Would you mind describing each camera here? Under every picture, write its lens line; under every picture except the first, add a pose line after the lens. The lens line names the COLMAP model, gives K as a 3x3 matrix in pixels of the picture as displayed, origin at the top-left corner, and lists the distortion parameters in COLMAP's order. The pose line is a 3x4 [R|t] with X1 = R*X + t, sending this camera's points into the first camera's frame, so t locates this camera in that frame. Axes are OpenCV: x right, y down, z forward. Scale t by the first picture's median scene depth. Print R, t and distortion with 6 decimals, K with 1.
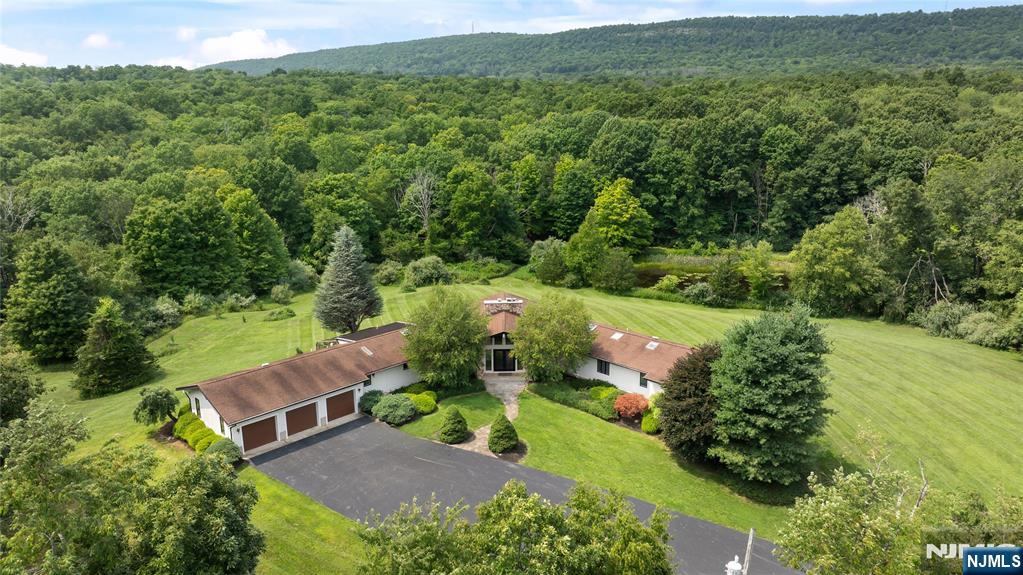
lens RADIAL K [[722.5, 0, 506.7], [0, 722.5, 287.0], [0, 0, 1]] dist [-0.030814, -0.001483]
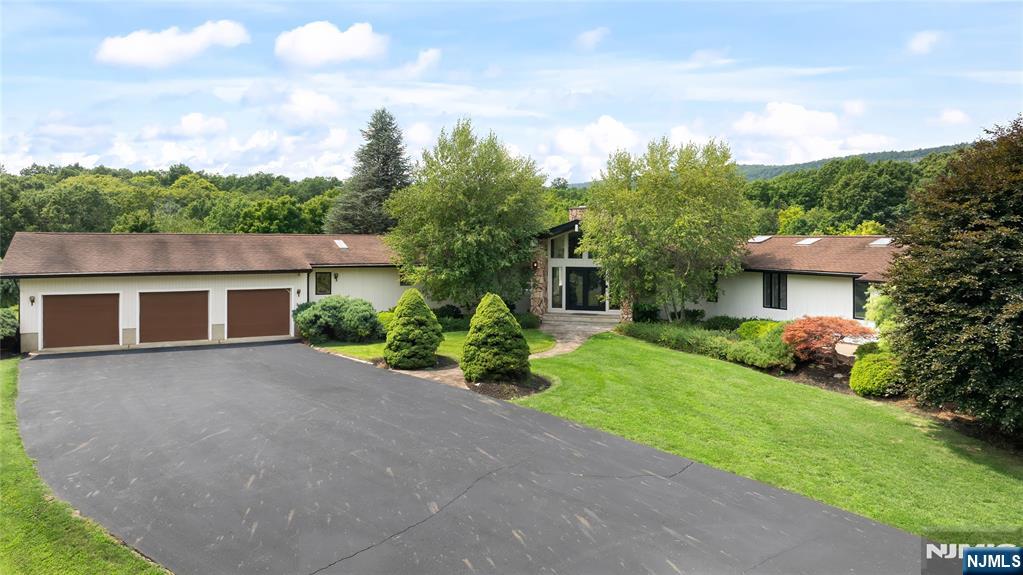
lens RADIAL K [[722.5, 0, 508.3], [0, 722.5, 256.4], [0, 0, 1]] dist [-0.030814, -0.001483]
pose [[0.944835, 0.015217, -0.327193, 0.117540], [-0.092024, 0.971018, -0.220579, 0.200714], [0.314354, 0.238520, 0.918852, 0.475319]]
